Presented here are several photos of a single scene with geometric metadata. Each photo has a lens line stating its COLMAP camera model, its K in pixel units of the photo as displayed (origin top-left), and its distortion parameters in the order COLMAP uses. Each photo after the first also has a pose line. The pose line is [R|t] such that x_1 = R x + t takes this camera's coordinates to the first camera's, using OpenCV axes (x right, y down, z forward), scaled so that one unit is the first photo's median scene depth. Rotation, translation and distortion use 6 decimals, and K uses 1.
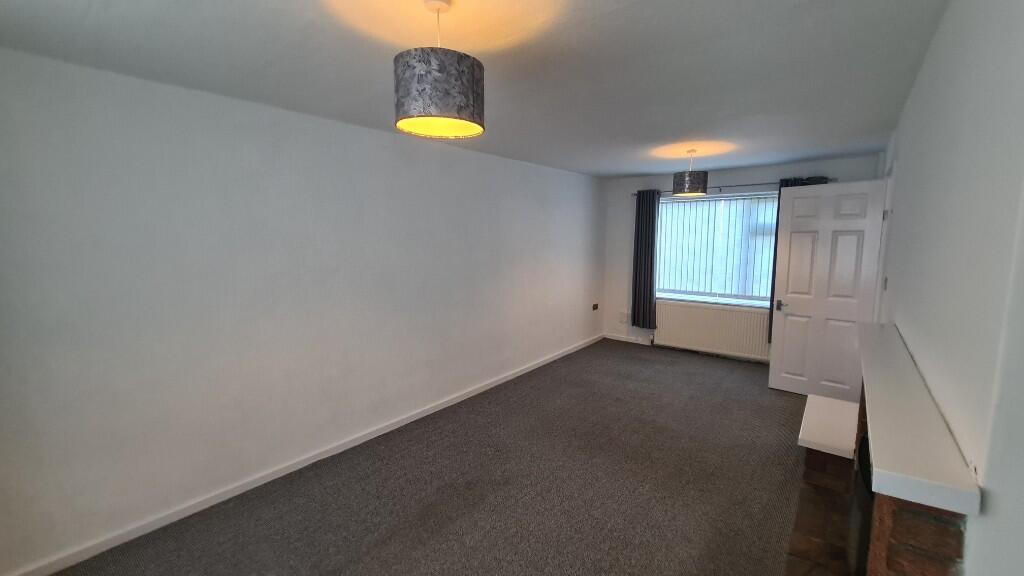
lens RADIAL K [[422.5, 0, 515.0], [0, 422.5, 286.6], [0, 0, 1]] dist [-0.000894, -0.000328]
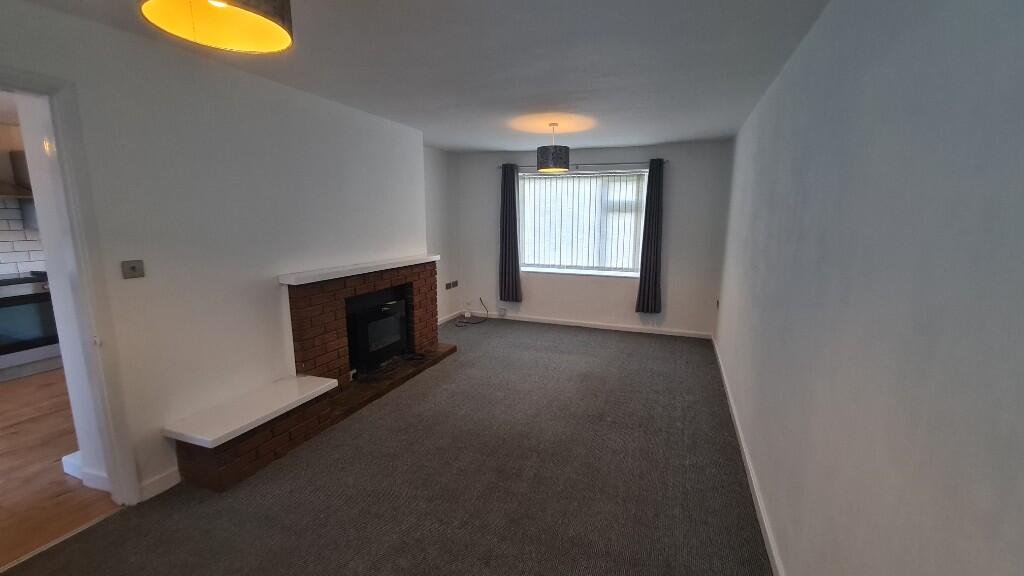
lens RADIAL K [[422.5, 0, 518.9], [0, 422.5, 289.7], [0, 0, 1]] dist [-0.000894, -0.000328]
pose [[0.924127, -0.059251, 0.377465, -0.063324], [0.034904, 0.996864, 0.071024, -0.005187], [-0.380489, -0.052460, 0.923296, 0.066444]]
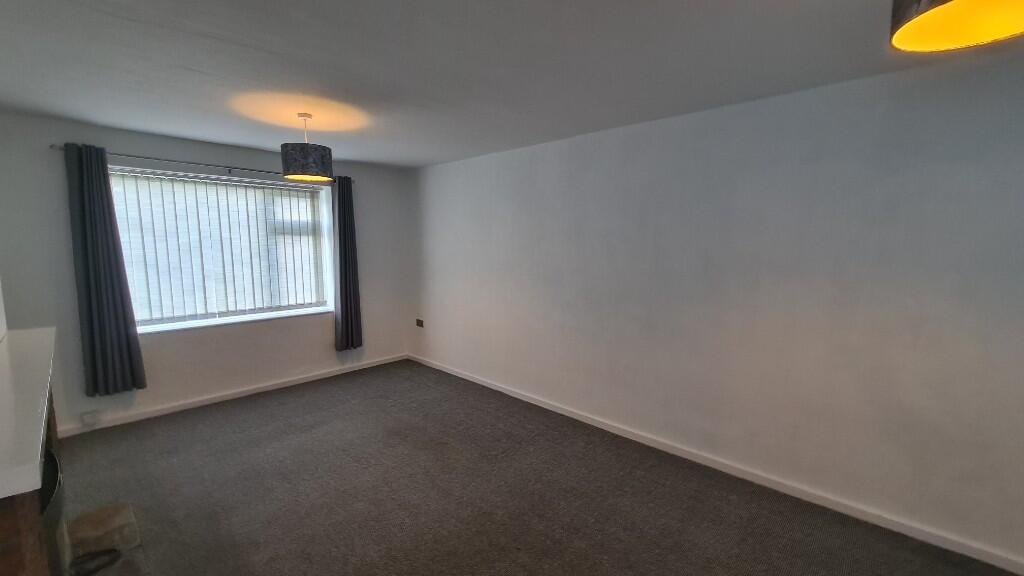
lens RADIAL K [[422.5, 0, 522.9], [0, 422.5, 296.2], [0, 0, 1]] dist [-0.000894, -0.000328]
pose [[-0.019744, -0.131708, 0.991092, -0.277795], [0.099623, 0.986093, 0.133028, -0.060257], [-0.994829, 0.101362, -0.006348, 0.510911]]
